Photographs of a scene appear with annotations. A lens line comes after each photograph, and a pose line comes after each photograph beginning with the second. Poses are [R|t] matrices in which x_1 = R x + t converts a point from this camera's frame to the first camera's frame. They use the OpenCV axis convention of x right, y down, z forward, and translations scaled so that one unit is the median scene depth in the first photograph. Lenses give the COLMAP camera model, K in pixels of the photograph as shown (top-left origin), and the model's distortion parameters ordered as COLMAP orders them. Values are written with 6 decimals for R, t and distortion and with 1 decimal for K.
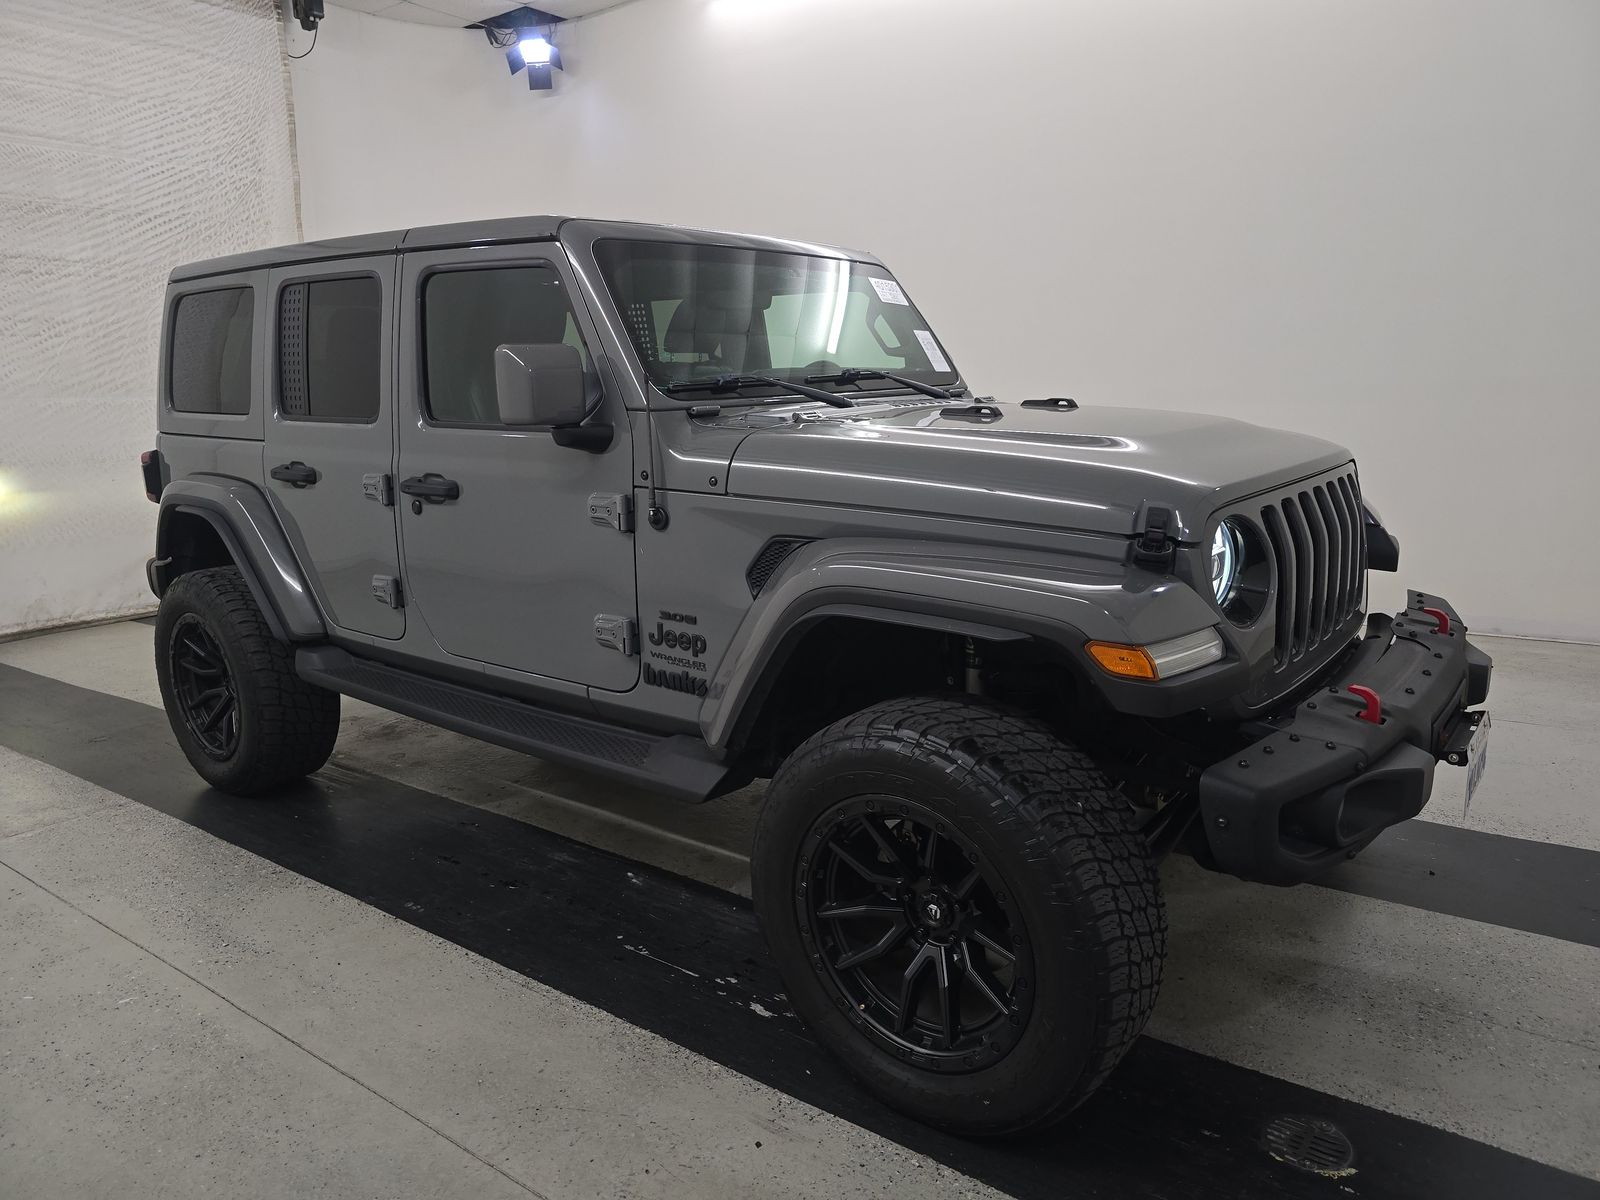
lens RADIAL K [[1066.8, 0, 807.0], [0, 1066.8, 593.2], [0, 0, 1]] dist [0.042397, -0.033724]
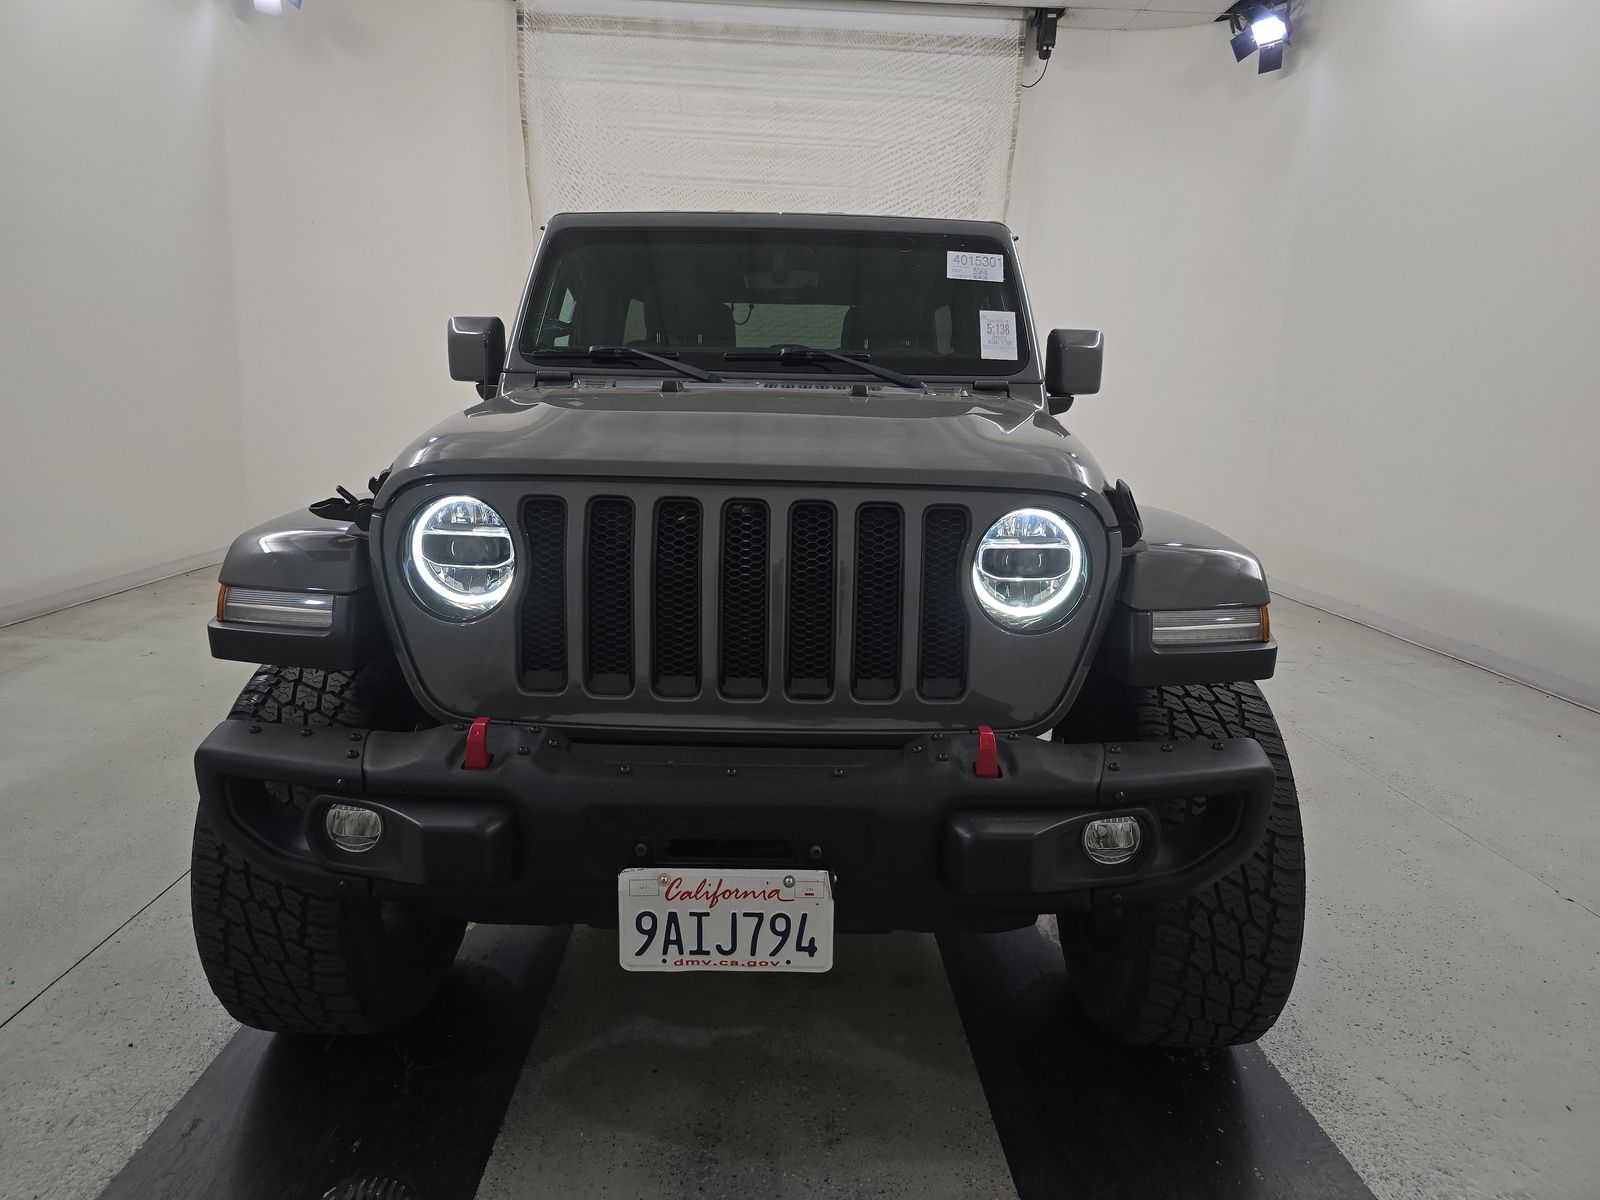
lens RADIAL K [[1066.8, 0, 807.0], [0, 1066.8, 593.2], [0, 0, 1]] dist [0.042397, -0.033724]
pose [[0.624593, 0.183825, -0.759007, 0.336534], [-0.194783, 0.977856, 0.076539, -0.030265], [0.756269, 0.100035, 0.646568, 0.176835]]
